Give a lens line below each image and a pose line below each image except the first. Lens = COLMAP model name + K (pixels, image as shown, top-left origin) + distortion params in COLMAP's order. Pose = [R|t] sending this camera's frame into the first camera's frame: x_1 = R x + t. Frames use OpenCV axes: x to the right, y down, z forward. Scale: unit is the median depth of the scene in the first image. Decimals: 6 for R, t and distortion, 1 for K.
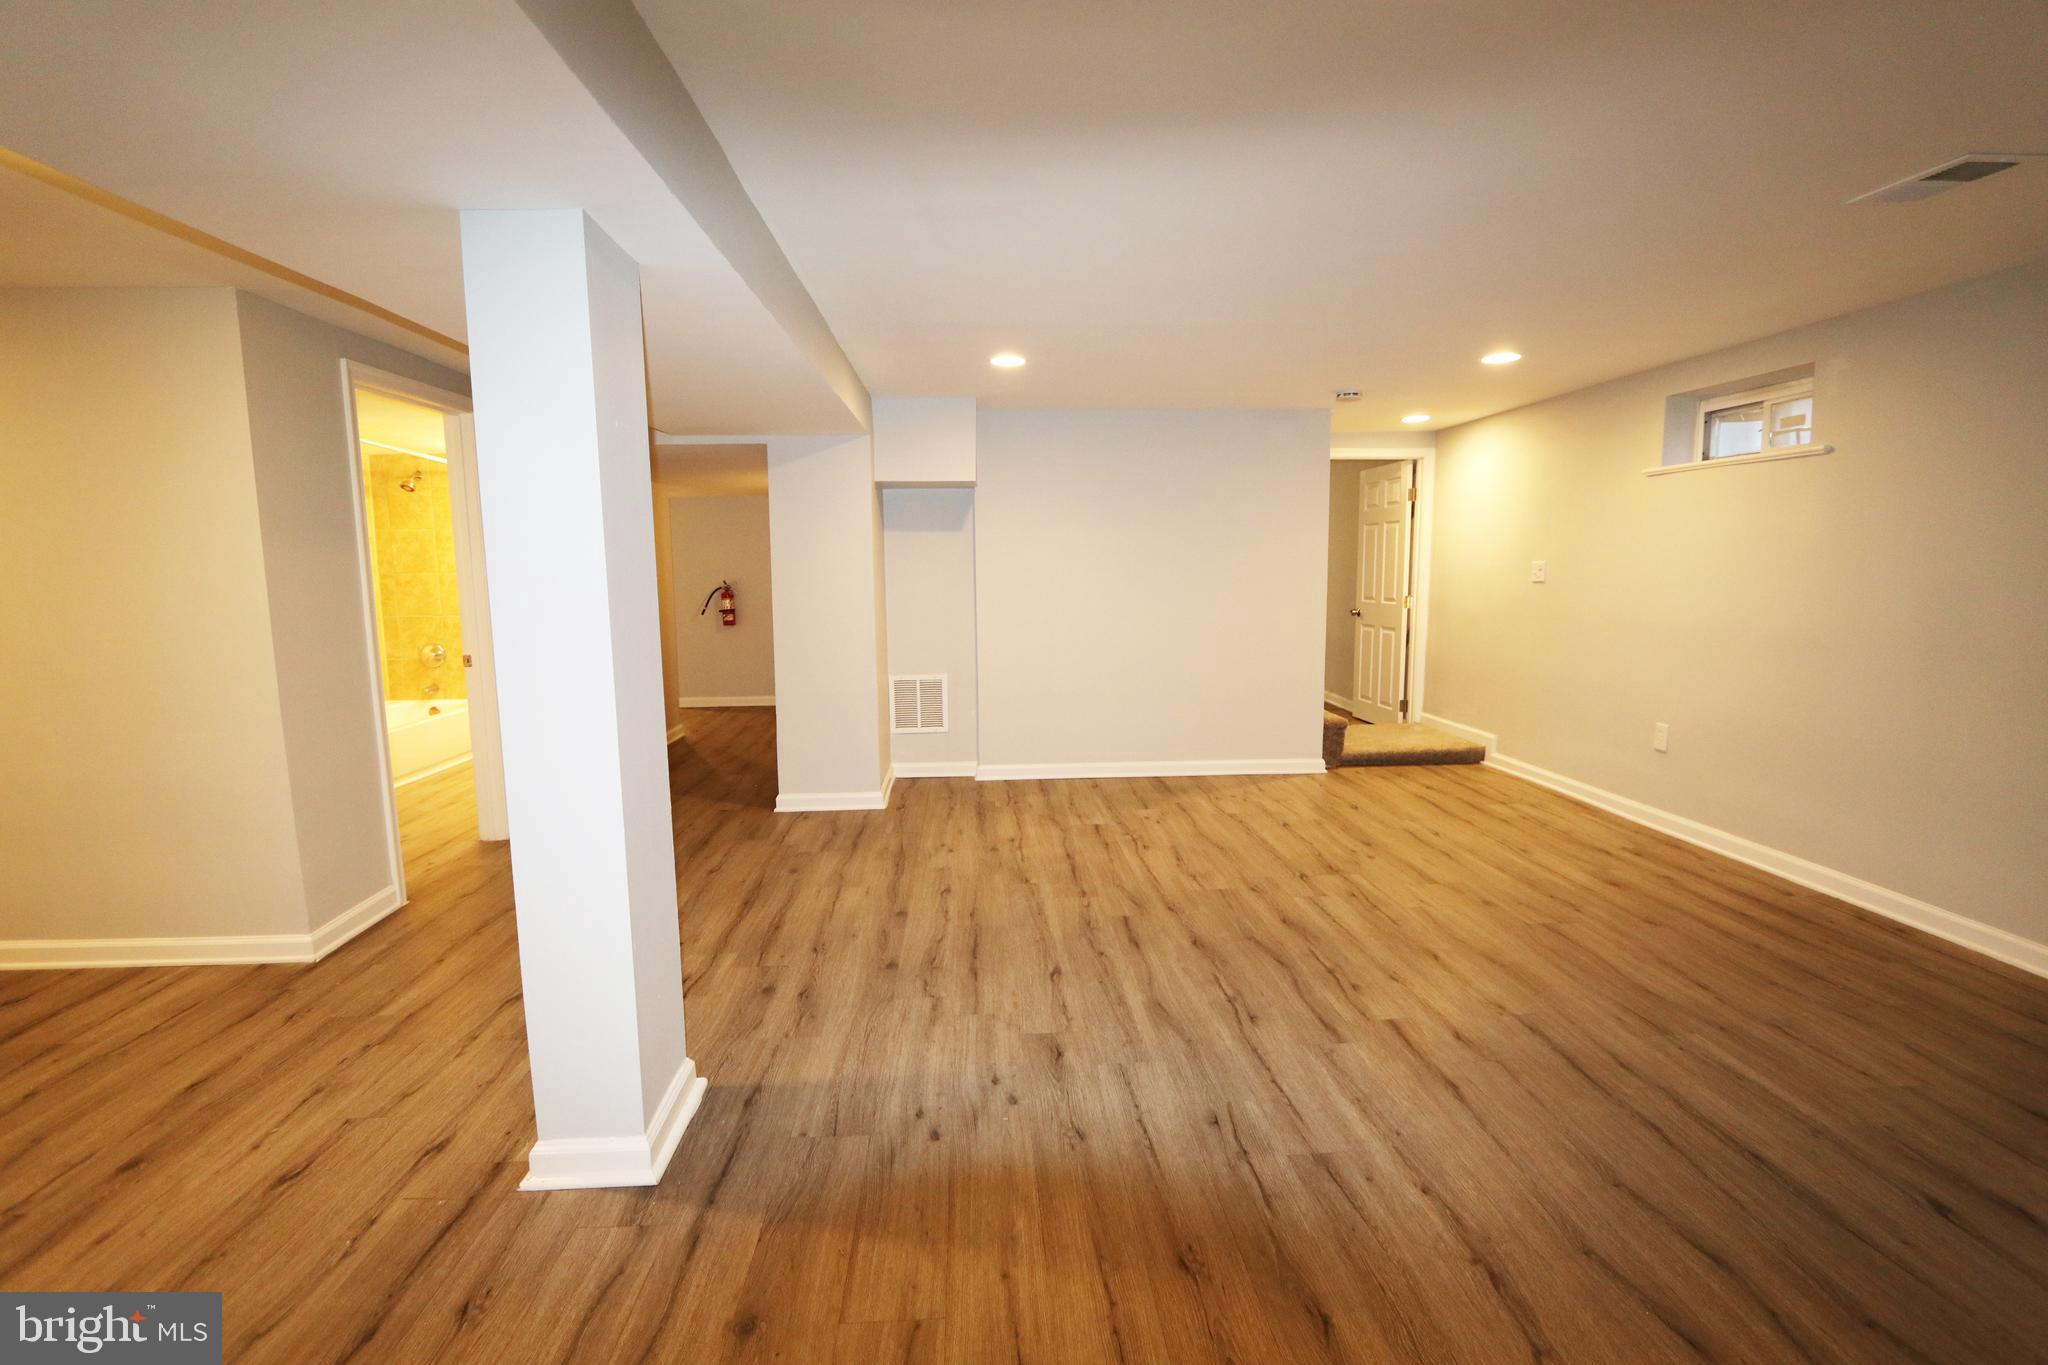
lens RADIAL K [[940.2, 0, 1024.0], [0, 940.2, 682.5], [0, 0, 1]] dist [-0.016100, 0.000727]
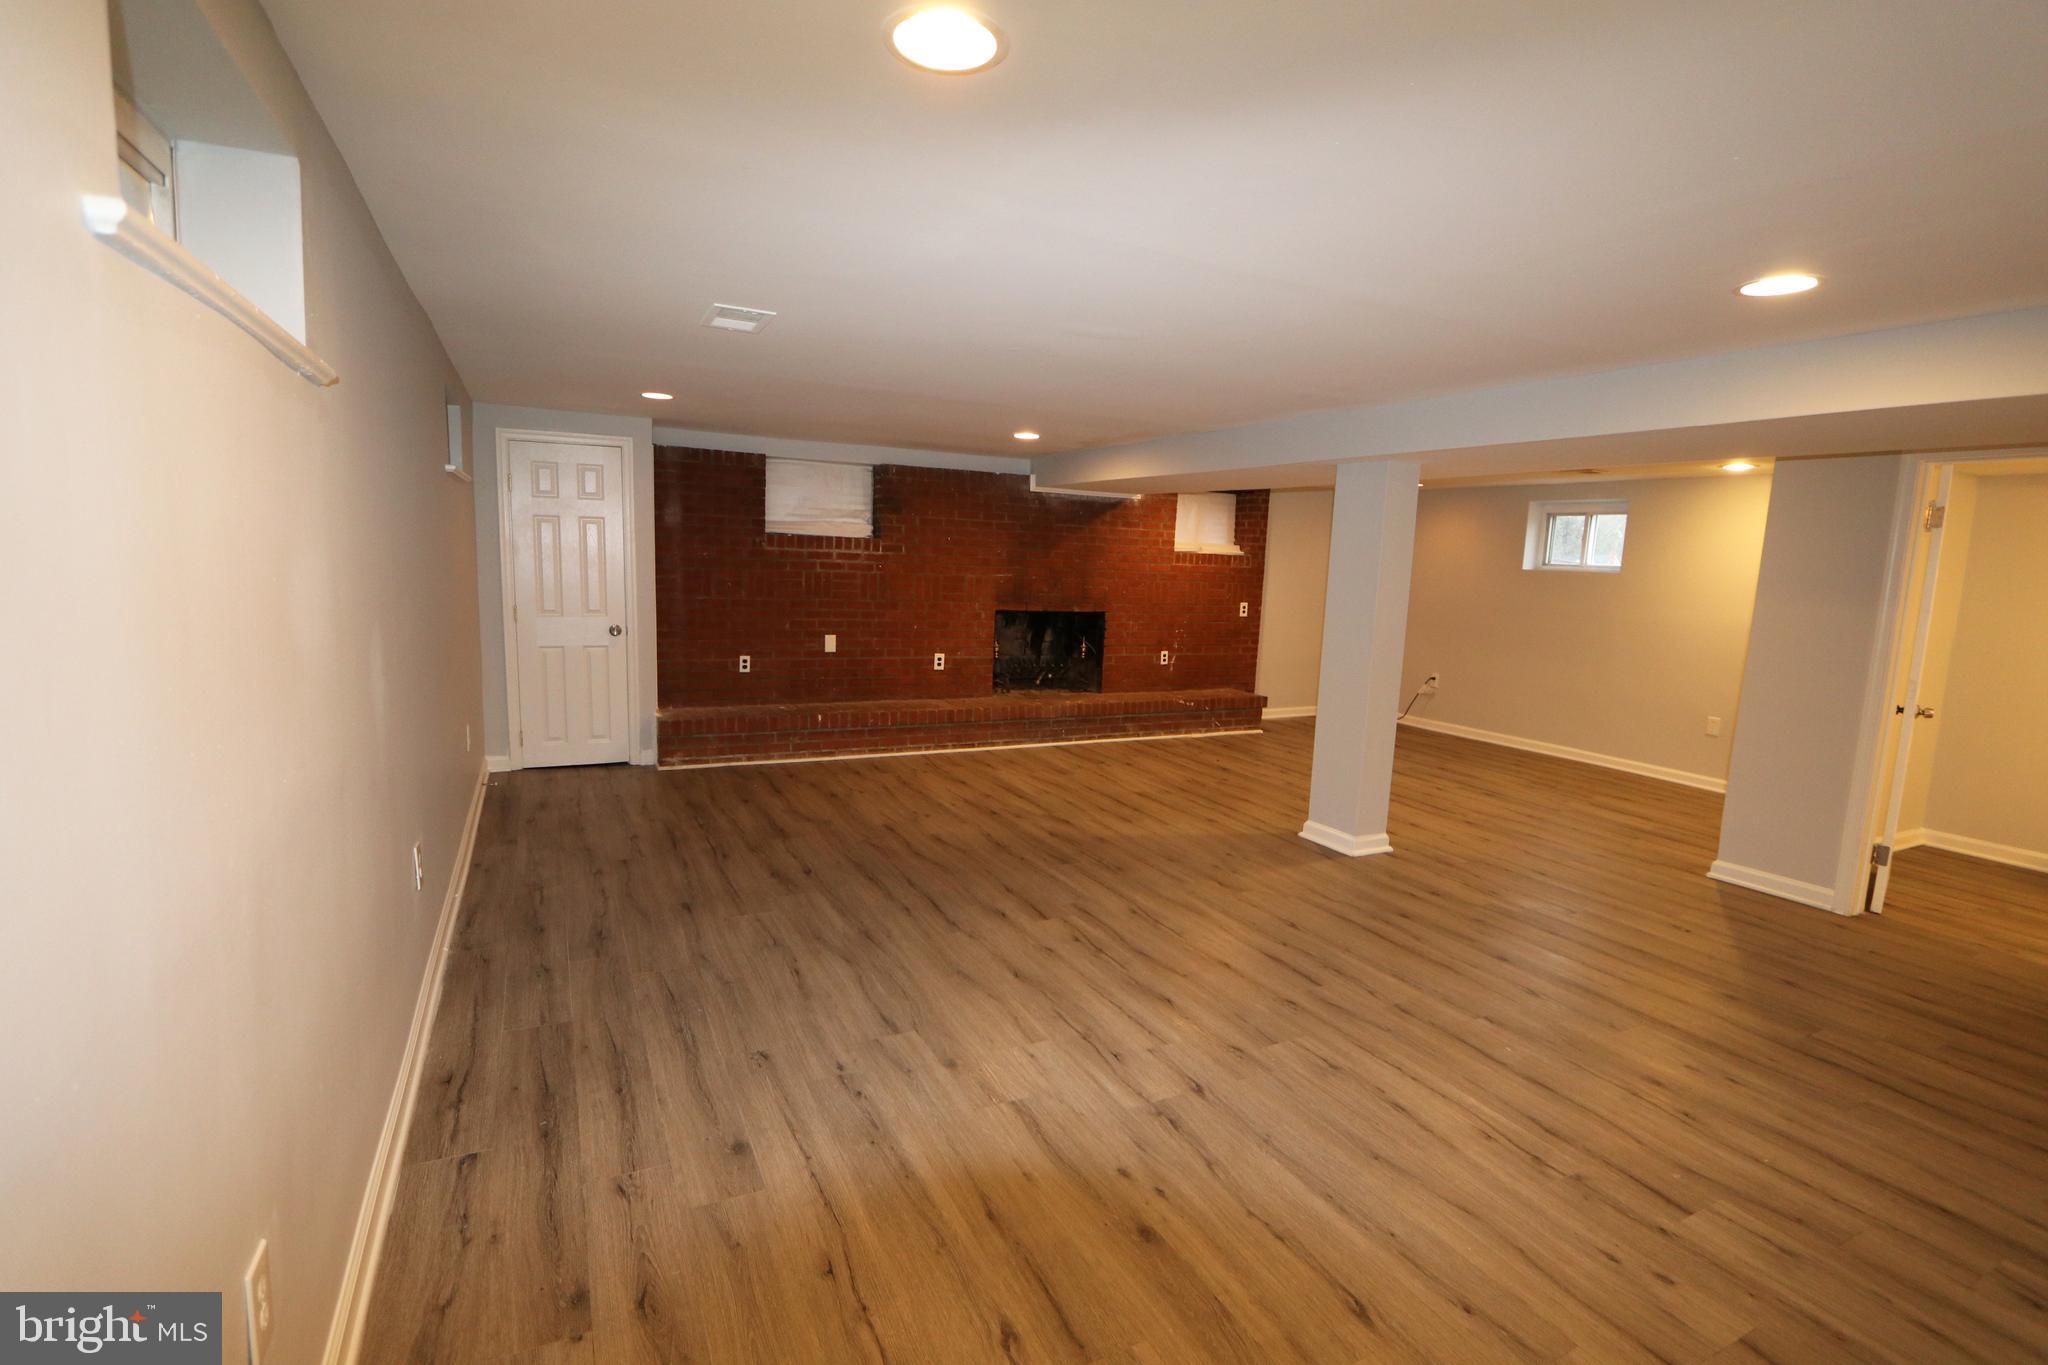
lens RADIAL K [[940.2, 0, 1024.0], [0, 940.2, 682.5], [0, 0, 1]] dist [-0.016100, 0.000727]
pose [[-0.916699, 0.026331, -0.398710, 0.663488], [-0.080392, 0.965269, 0.248583, -0.225231], [0.391407, 0.259929, -0.882744, 1.454465]]
